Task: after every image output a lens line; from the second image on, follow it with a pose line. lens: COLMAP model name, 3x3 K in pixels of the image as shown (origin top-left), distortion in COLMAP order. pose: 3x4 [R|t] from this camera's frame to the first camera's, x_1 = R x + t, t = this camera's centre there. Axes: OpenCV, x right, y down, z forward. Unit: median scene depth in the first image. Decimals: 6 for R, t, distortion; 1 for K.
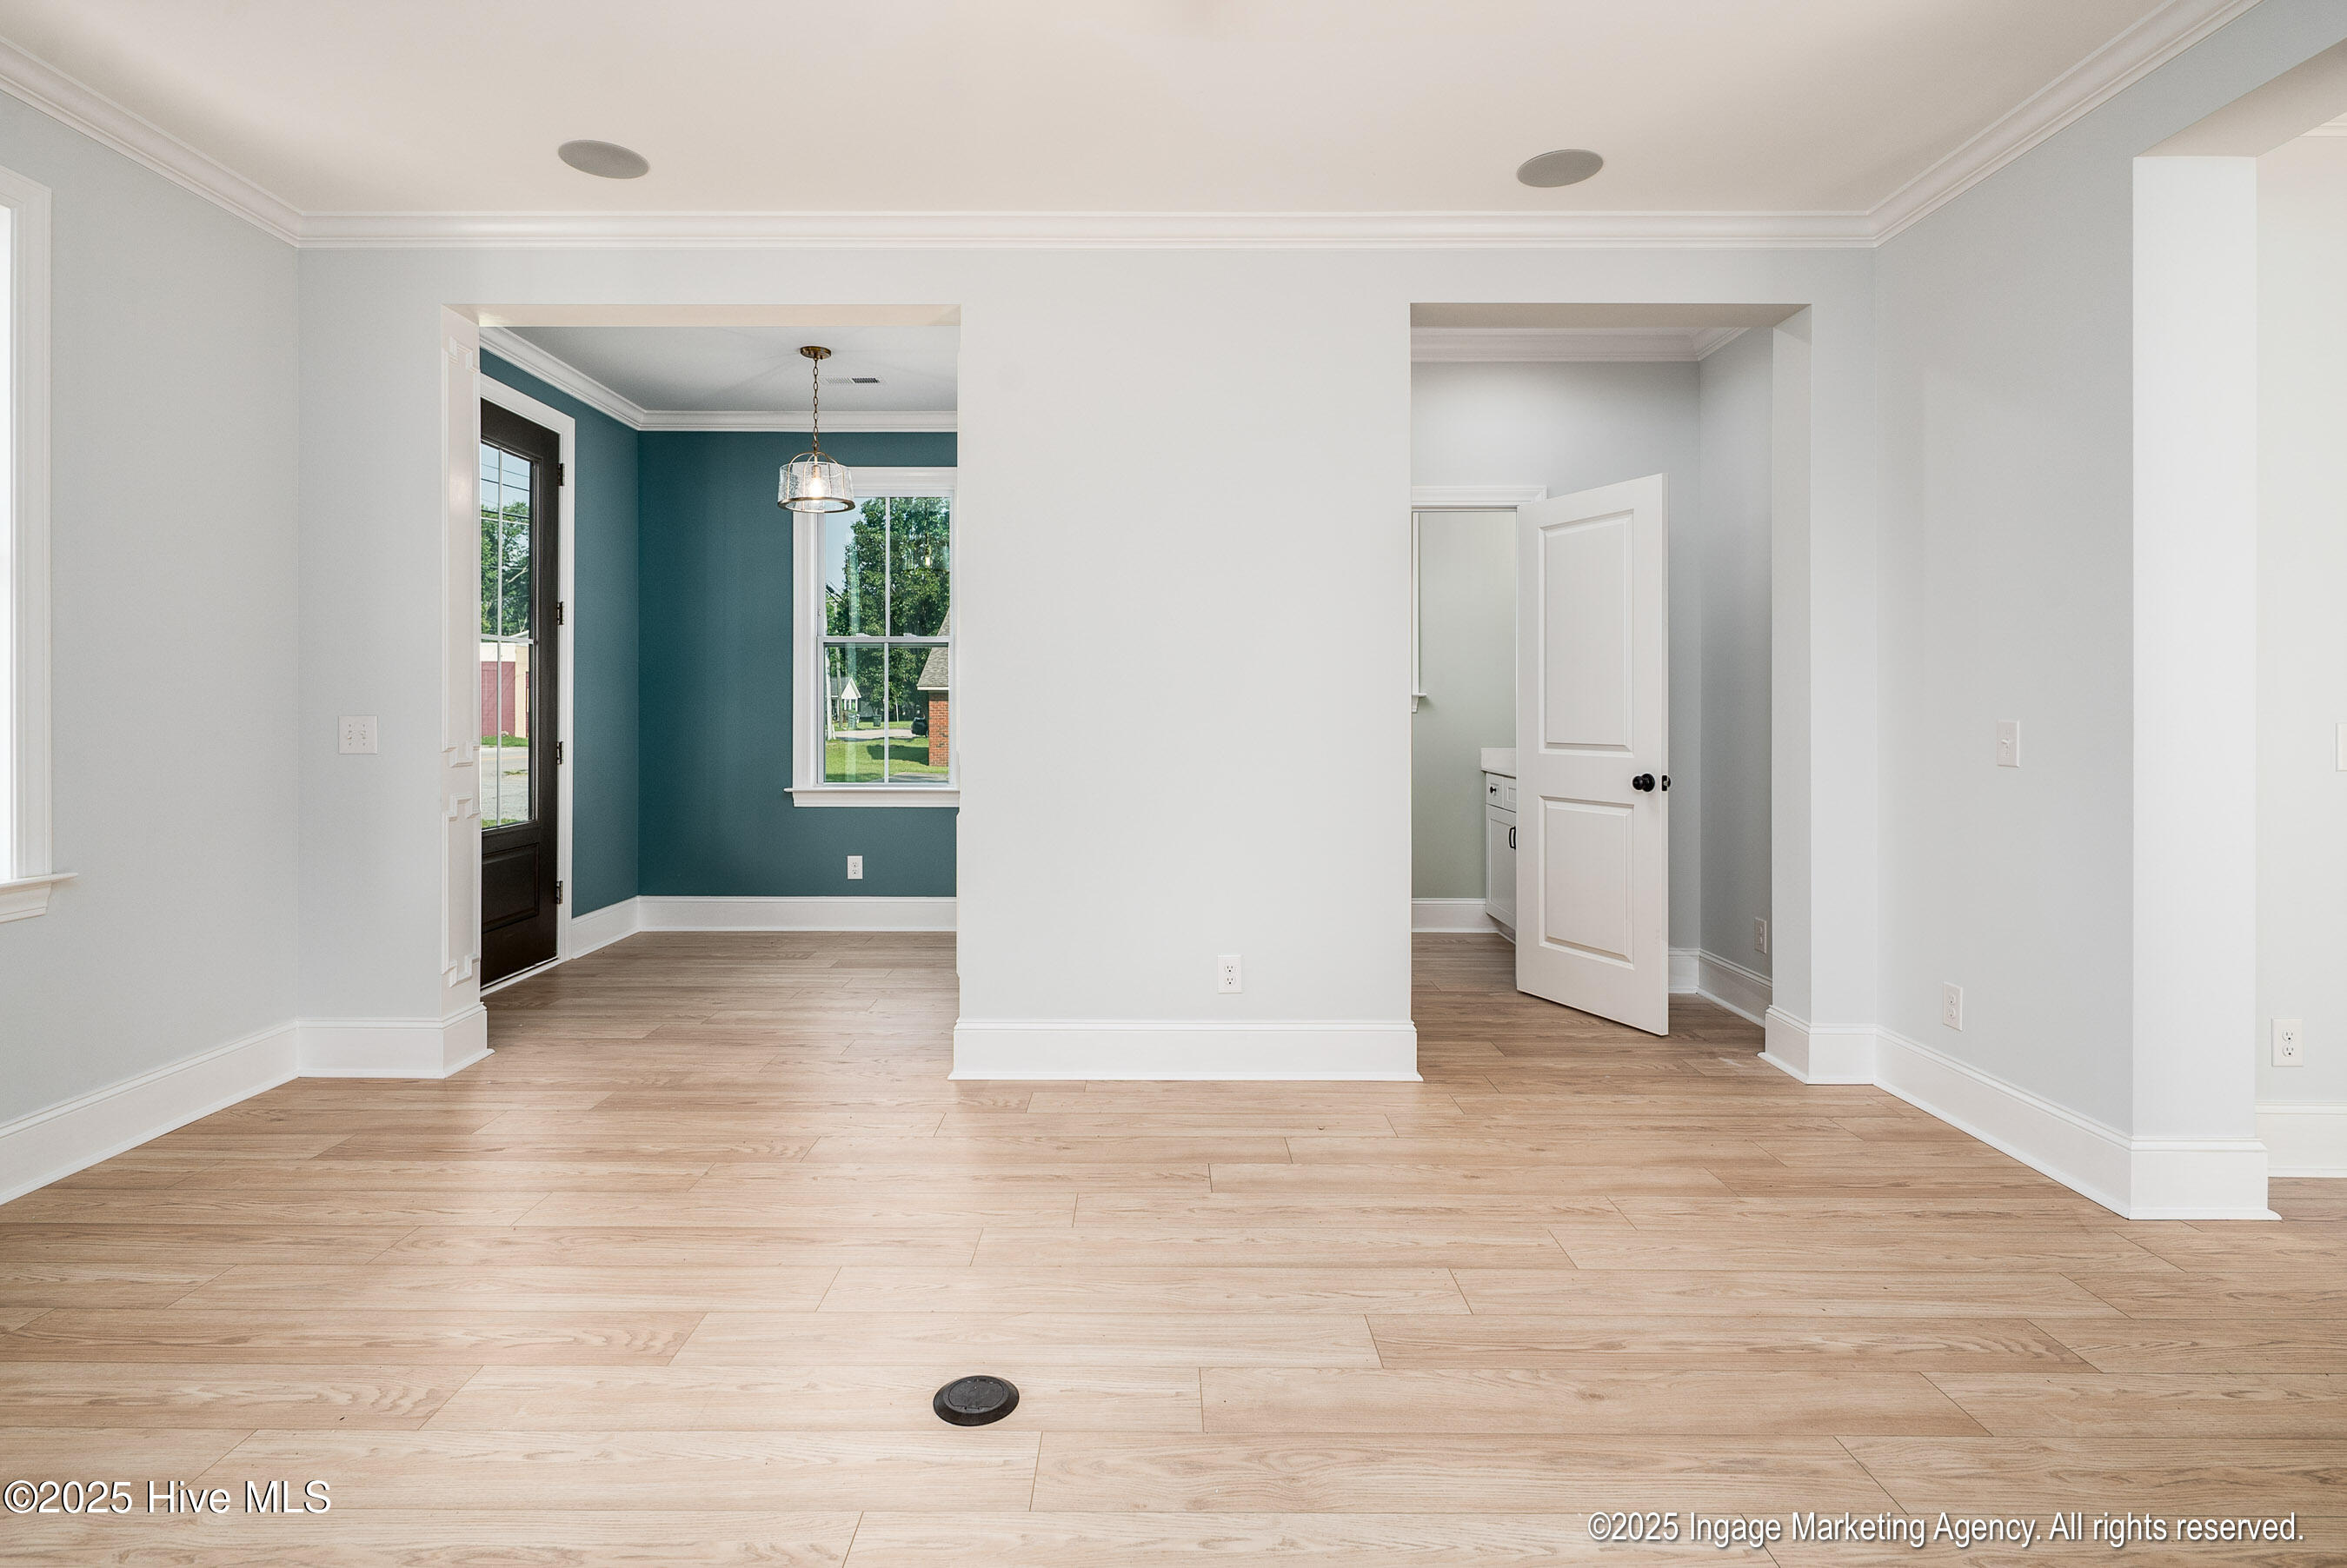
lens RADIAL K [[1173.7, 0, 1143.5], [0, 1173.7, 707.0], [0, 0, 1]] dist [0.005306, -0.001540]
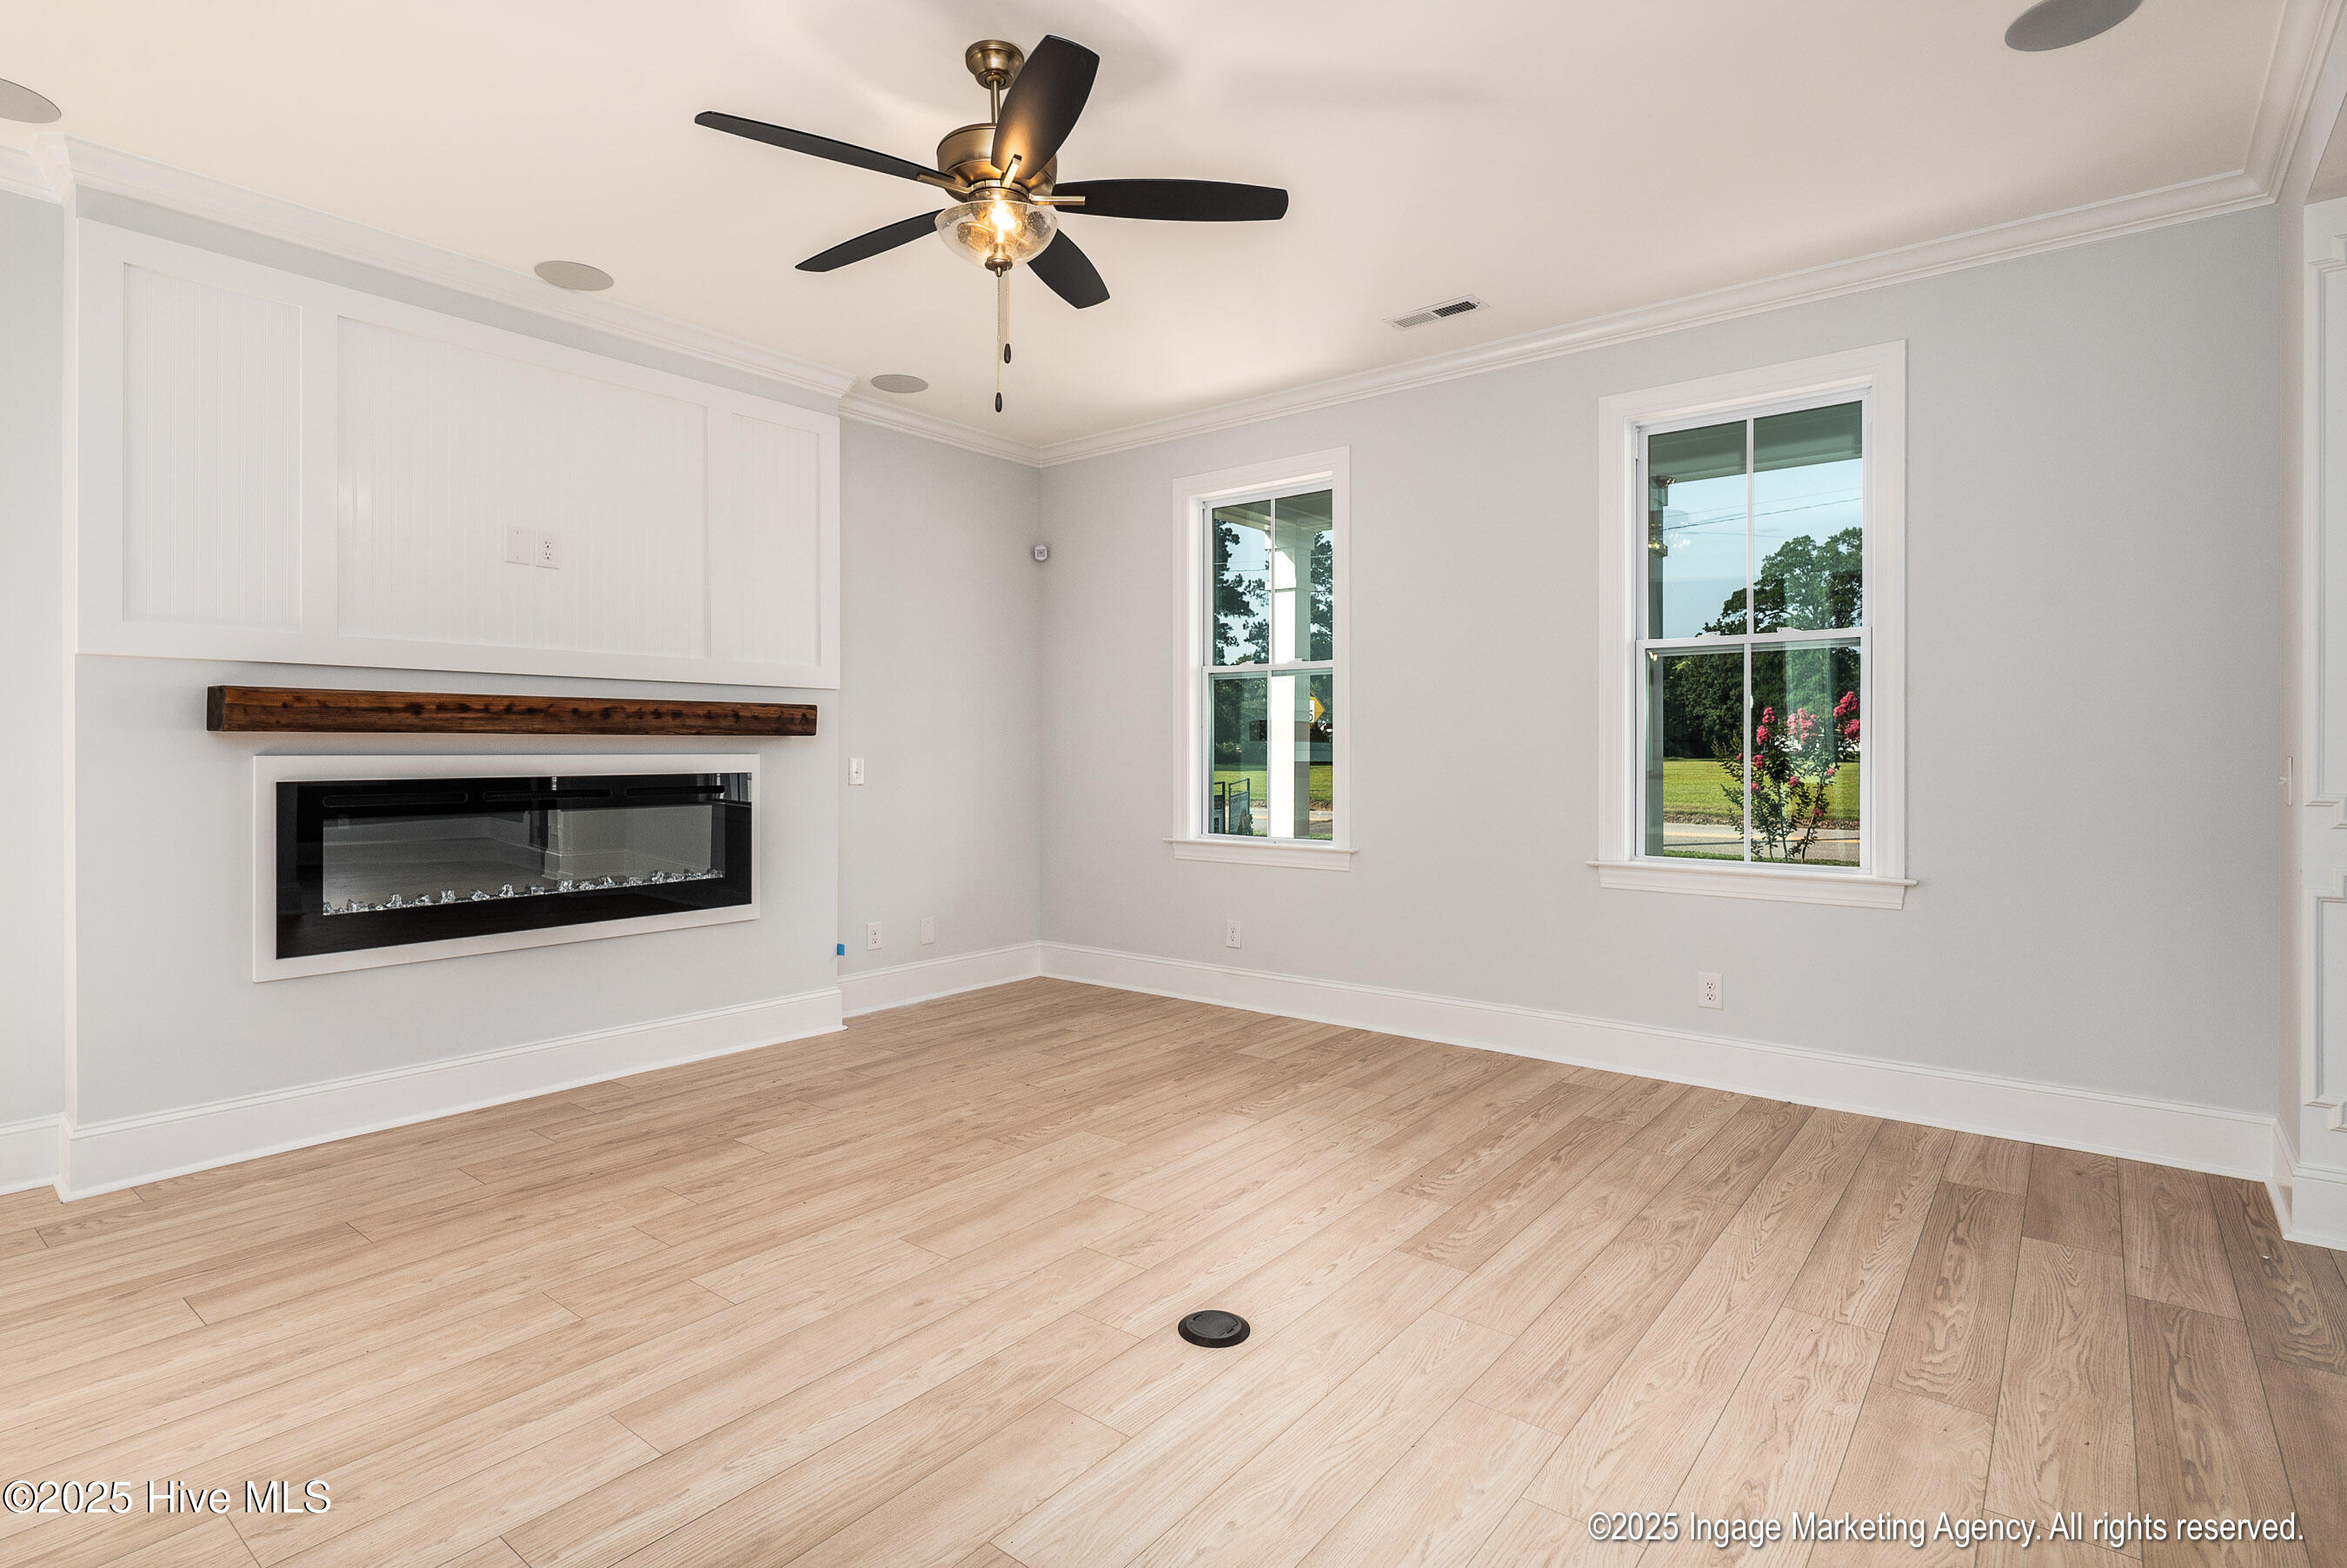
lens RADIAL K [[1157.2, 0, 1160.8], [0, 1157.2, 762.8], [0, 0, 1]] dist [0.002715, -0.001435]
pose [[-0.618243, 0.006457, -0.785960, 0.527765], [0.000165, 0.999967, 0.008086, 0.006709], [0.785987, 0.004870, -0.618224, 1.101734]]
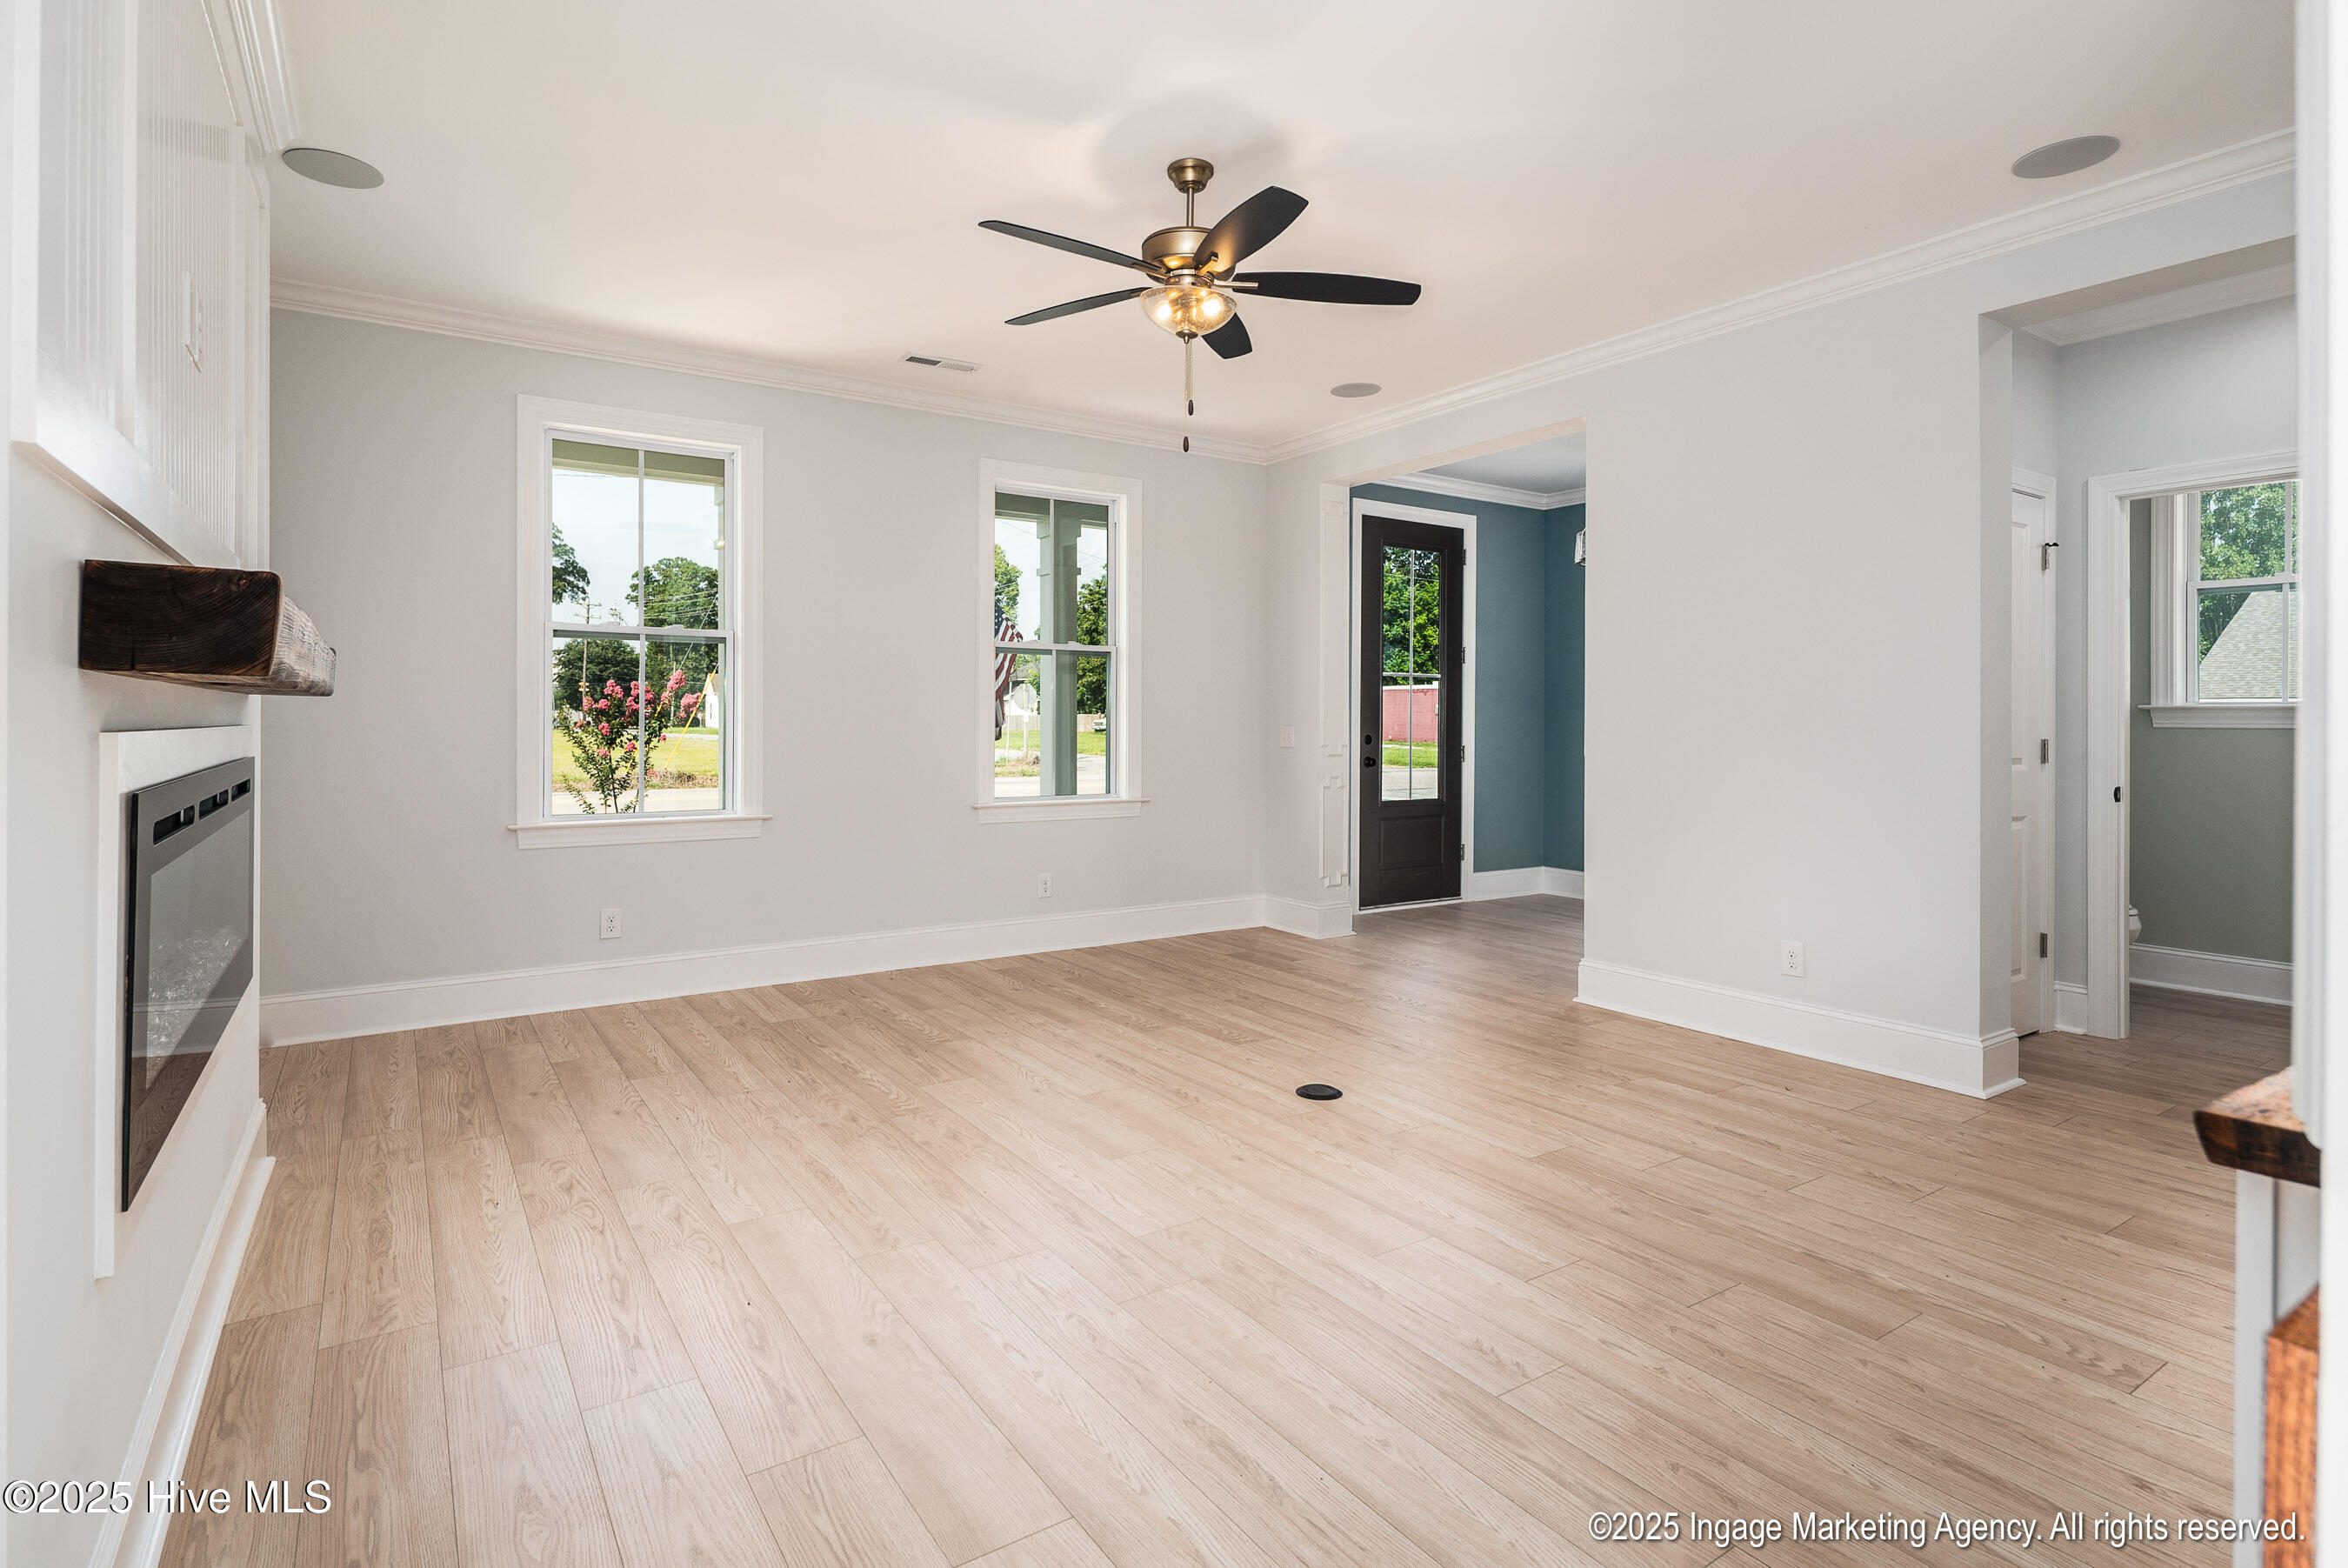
lens RADIAL K [[1143.3, 0, 1142.4], [0, 1143.3, 733.1], [0, 0, 1]] dist [0.001723, -0.000154]
pose [[0.549898, 0.008875, -0.835185, 0.795124], [-0.001584, 0.999953, 0.009583, 0.002692], [0.835230, -0.003947, 0.549886, -0.148718]]
